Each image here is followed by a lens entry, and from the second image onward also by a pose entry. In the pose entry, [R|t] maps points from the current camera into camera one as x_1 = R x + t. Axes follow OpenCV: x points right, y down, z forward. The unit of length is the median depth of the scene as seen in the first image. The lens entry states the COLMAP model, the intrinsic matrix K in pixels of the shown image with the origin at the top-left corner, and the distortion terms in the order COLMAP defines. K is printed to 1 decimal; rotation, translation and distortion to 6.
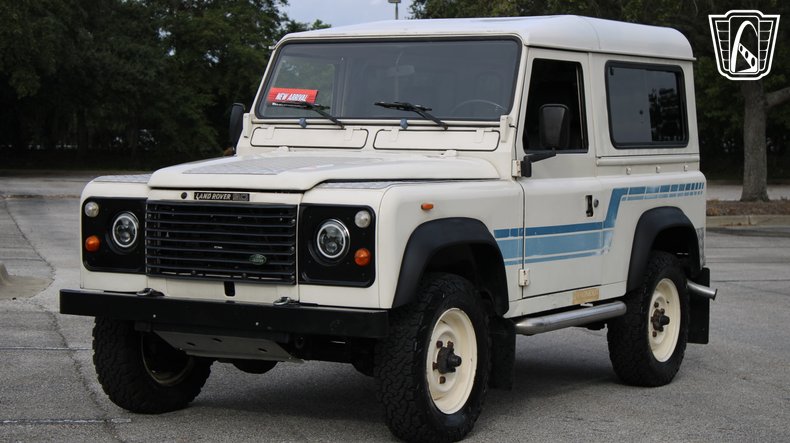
lens RADIAL K [[1792.3, 0, 395.0], [0, 1792.3, 221.5], [0, 0, 1]] dist [-0.004784, 0.101025]
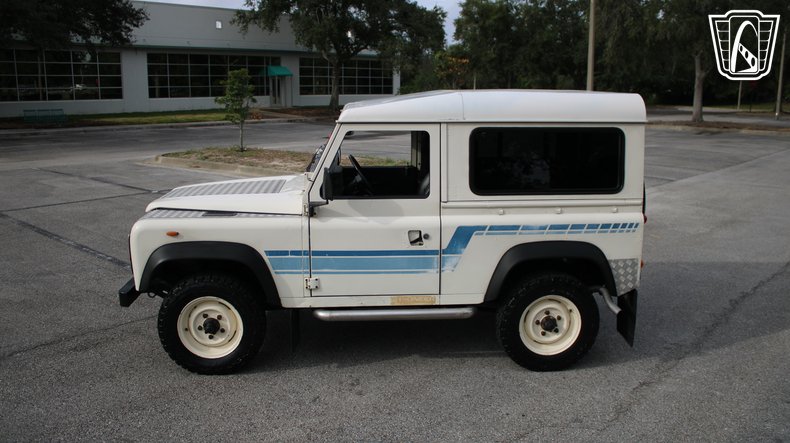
lens RADIAL K [[643.7, 0, 394.6], [0, 643.7, 211.8], [0, 0, 1]] dist [-0.165228, 0.163552]
pose [[0.562117, 0.155093, -0.812385, 0.524317], [-0.039436, 0.986169, 0.160983, -0.113087], [0.826117, -0.058454, 0.560459, 0.757983]]
